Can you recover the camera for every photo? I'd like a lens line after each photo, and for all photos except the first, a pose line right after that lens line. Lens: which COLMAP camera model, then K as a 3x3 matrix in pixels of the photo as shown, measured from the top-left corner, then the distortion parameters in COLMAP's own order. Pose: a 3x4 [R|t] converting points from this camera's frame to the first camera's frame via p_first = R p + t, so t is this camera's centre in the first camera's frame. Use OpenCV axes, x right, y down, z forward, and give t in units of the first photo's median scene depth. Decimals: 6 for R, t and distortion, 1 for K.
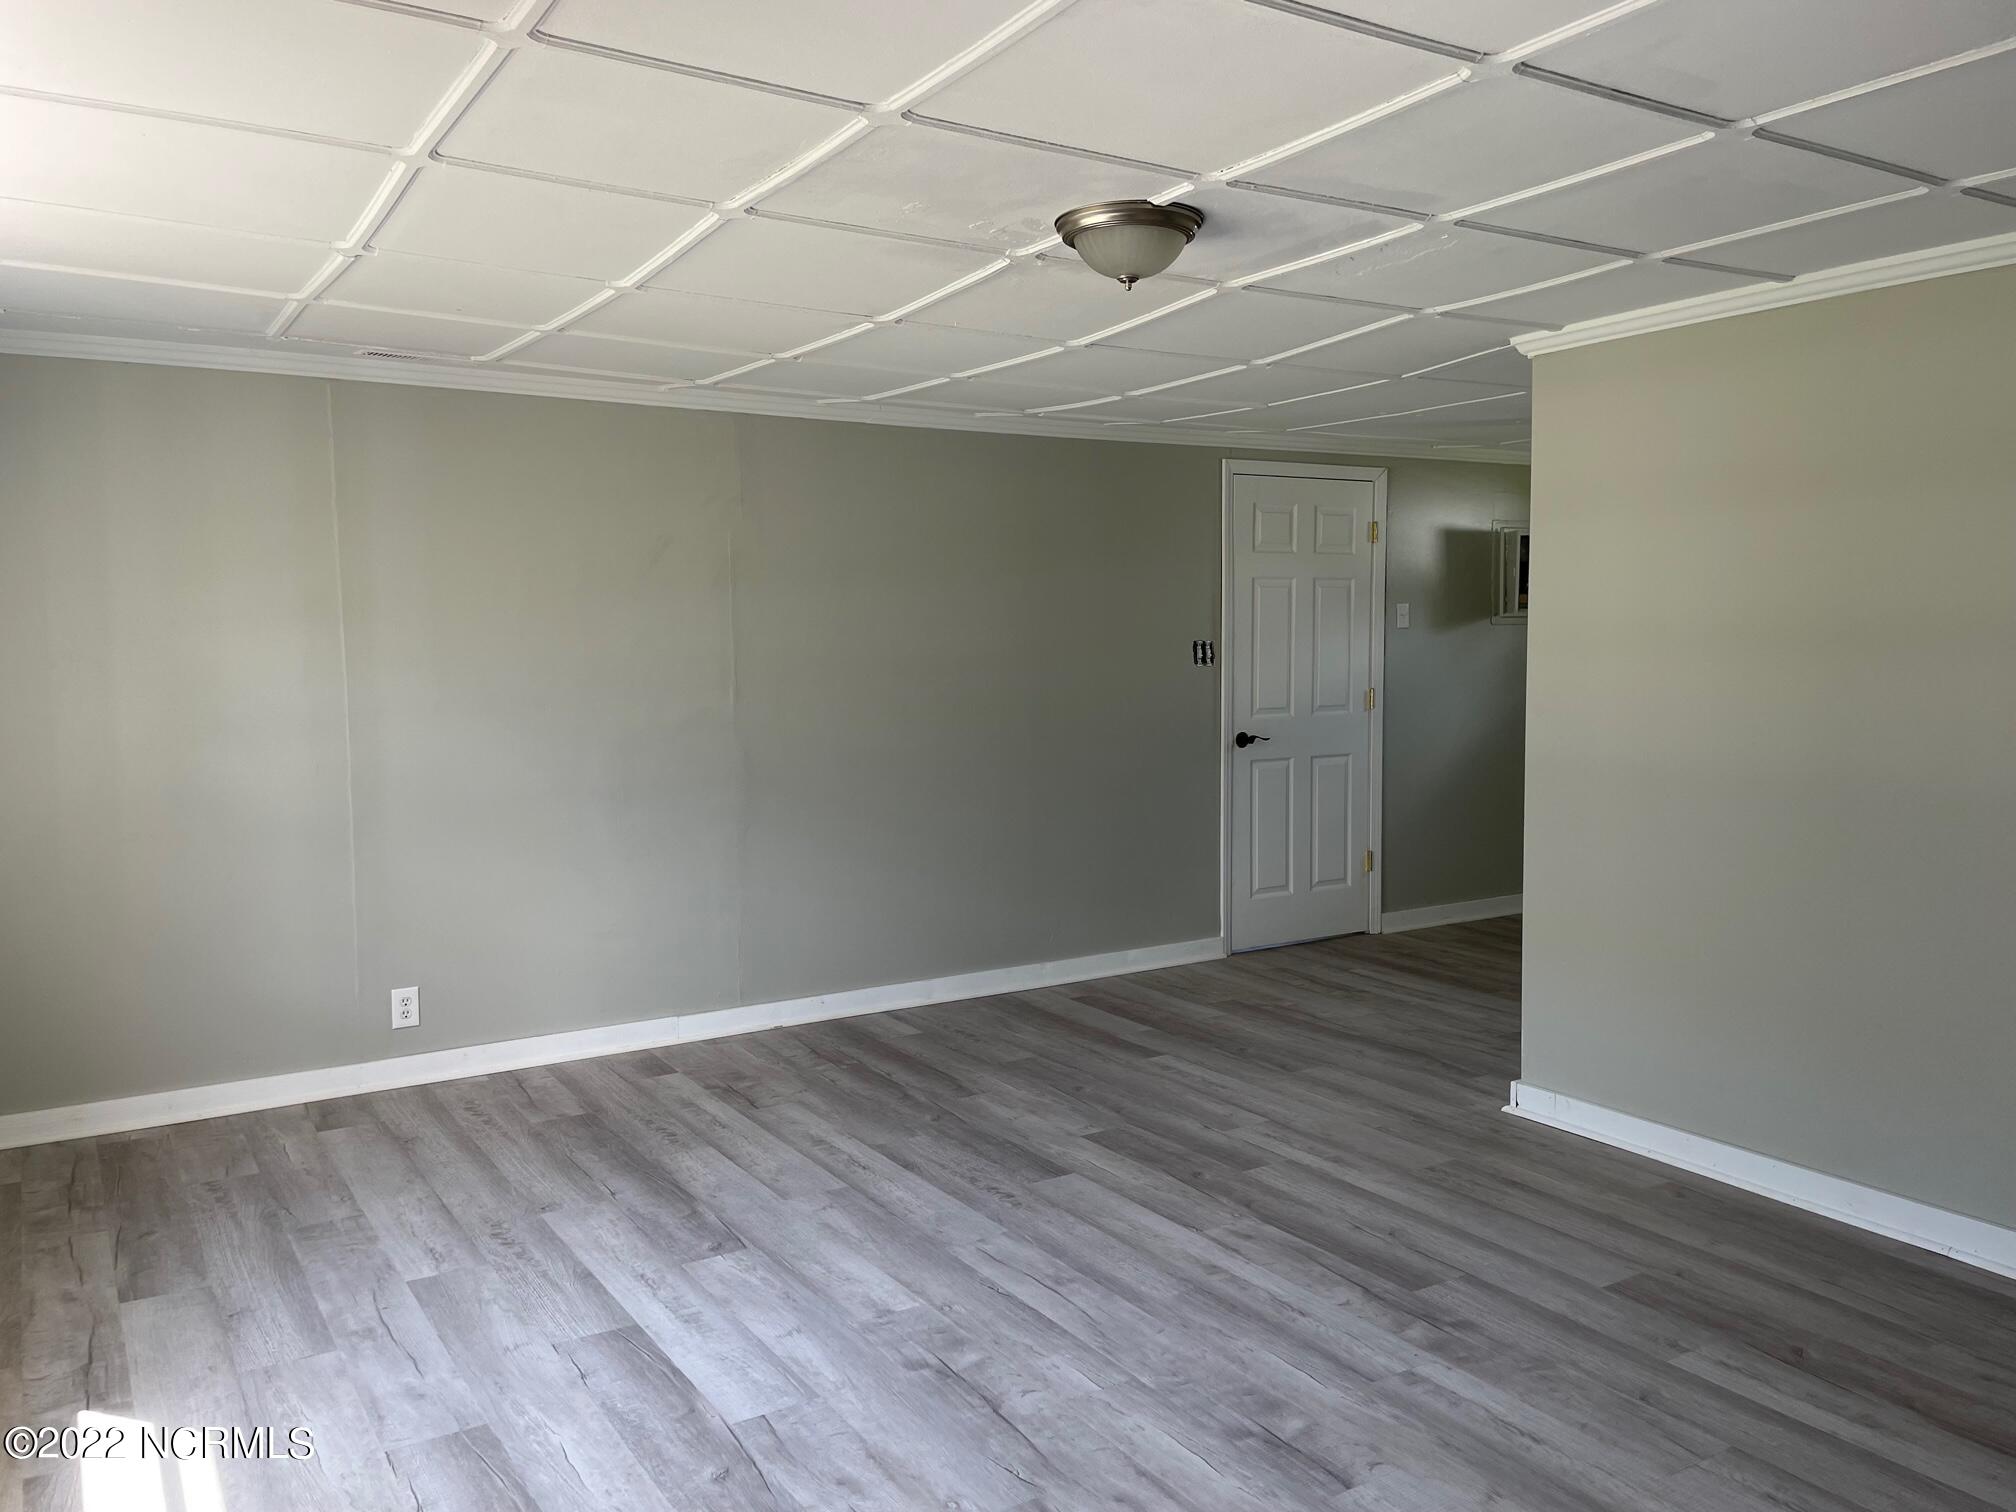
lens RADIAL K [[1527.3, 0, 1008.0], [0, 1527.3, 756.0], [0, 0, 1]] dist [0.077853, -0.105432]
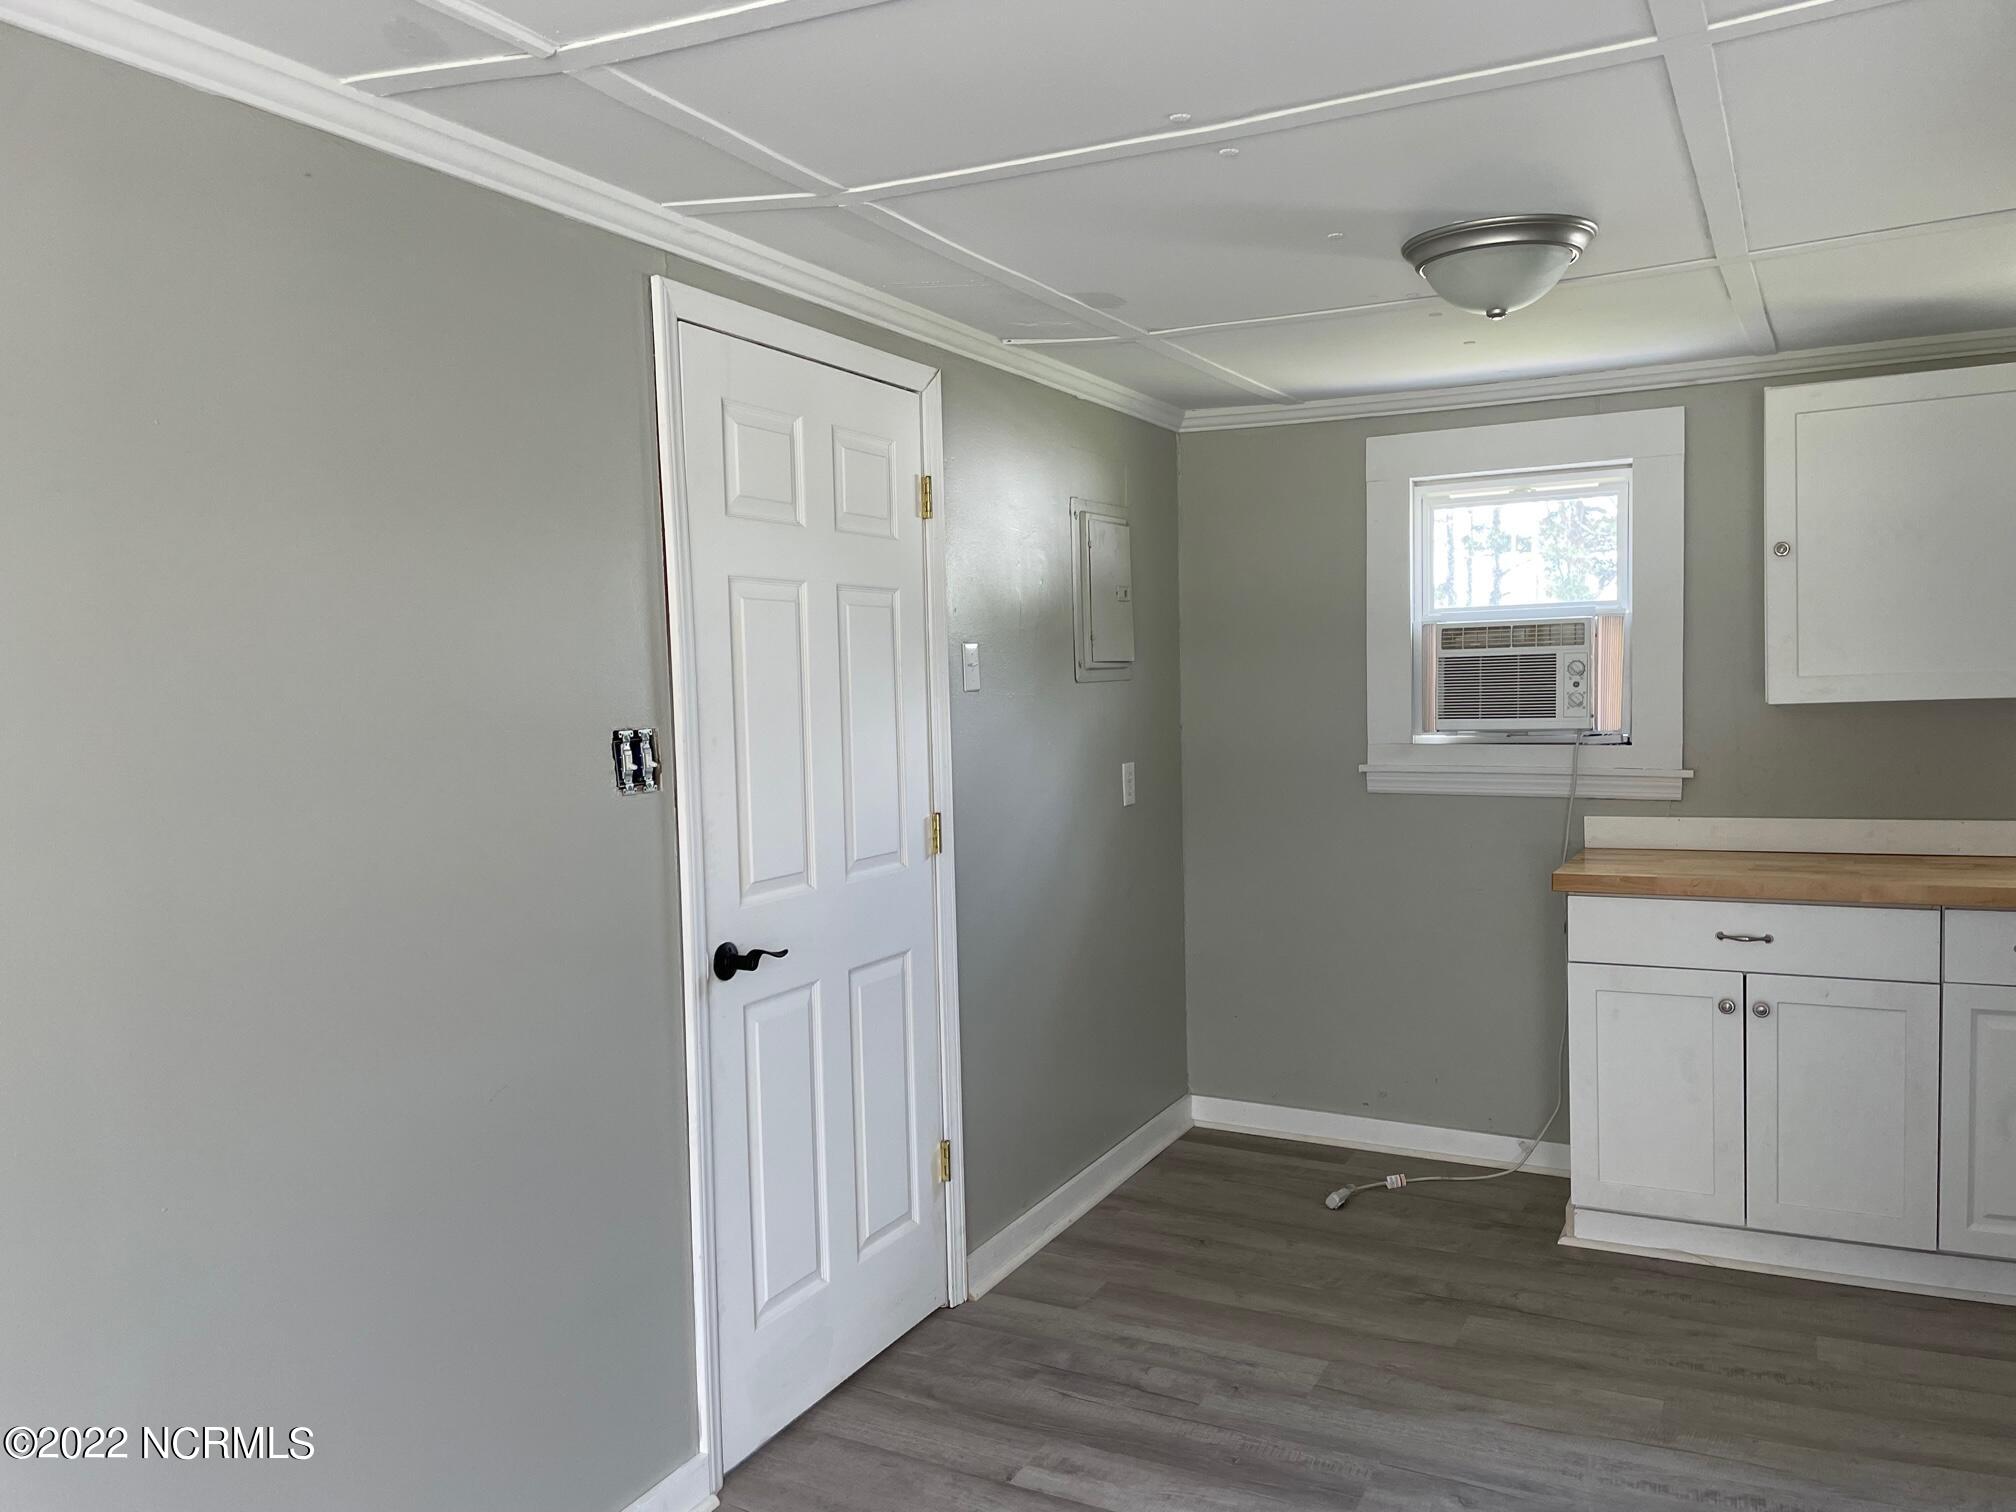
lens RADIAL K [[1527.3, 0, 1008.0], [0, 1527.3, 756.0], [0, 0, 1]] dist [0.077853, -0.105432]
pose [[0.865487, -0.042952, 0.499087, 0.012843], [0.064956, 0.997528, -0.026794, -0.049931], [-0.496702, 0.055608, 0.866138, 0.588842]]
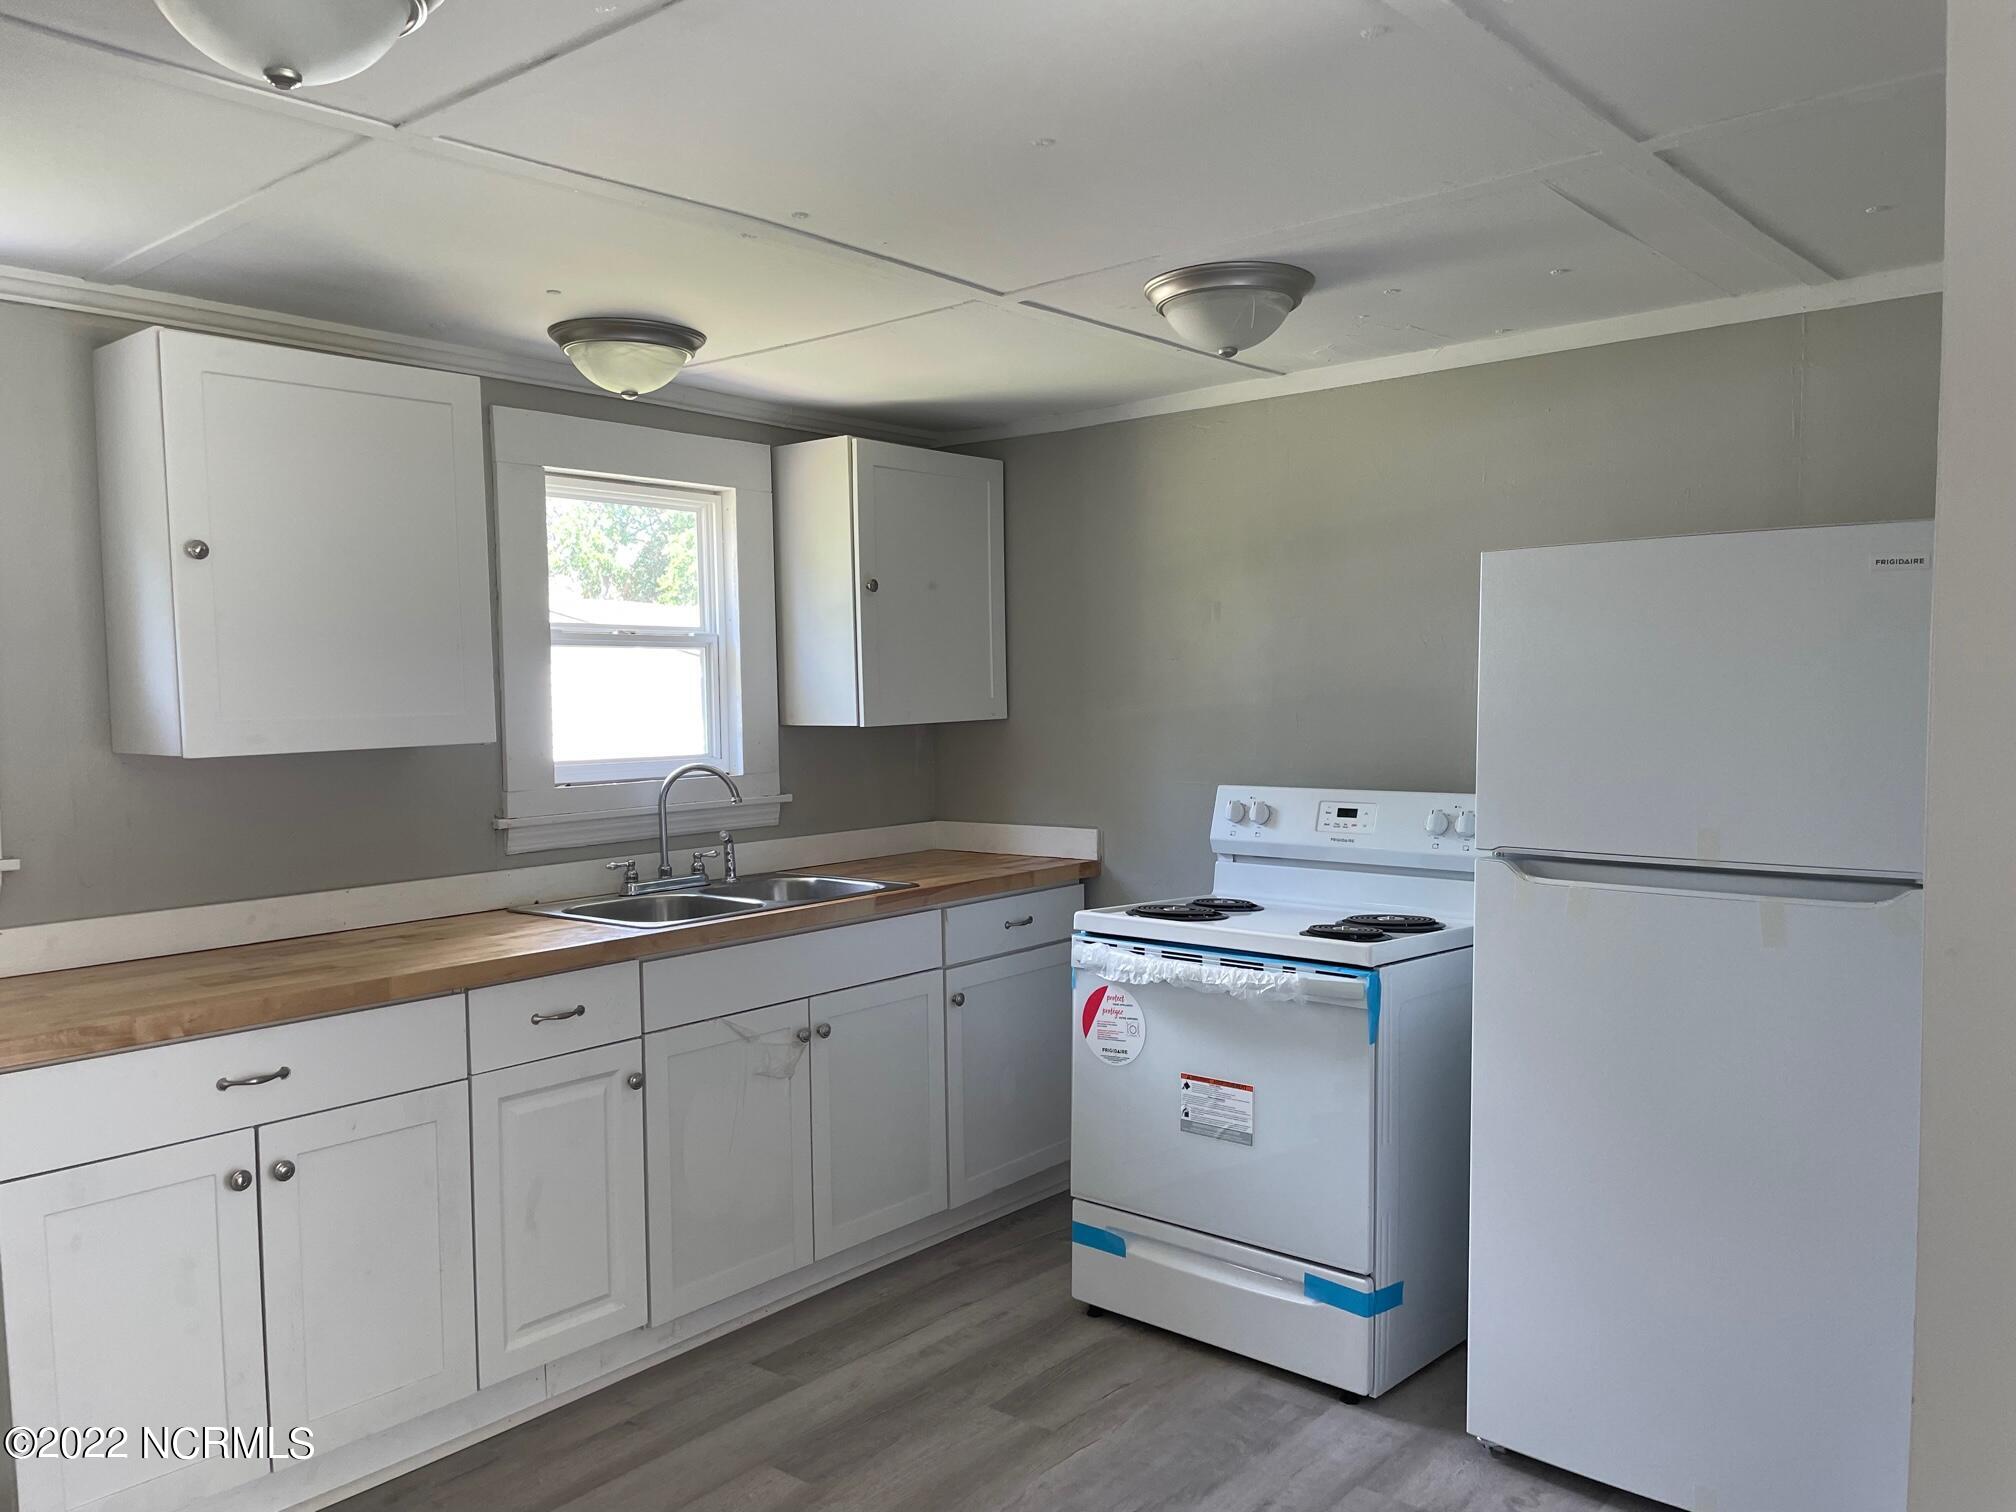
lens RADIAL K [[1527.3, 0, 1008.0], [0, 1527.3, 756.0], [0, 0, 1]] dist [0.077853, -0.105432]
pose [[-0.288865, -0.035483, 0.956712, 0.059886], [0.103792, 0.992262, 0.068140, -0.066869], [-0.951727, 0.118982, -0.282947, 0.787532]]
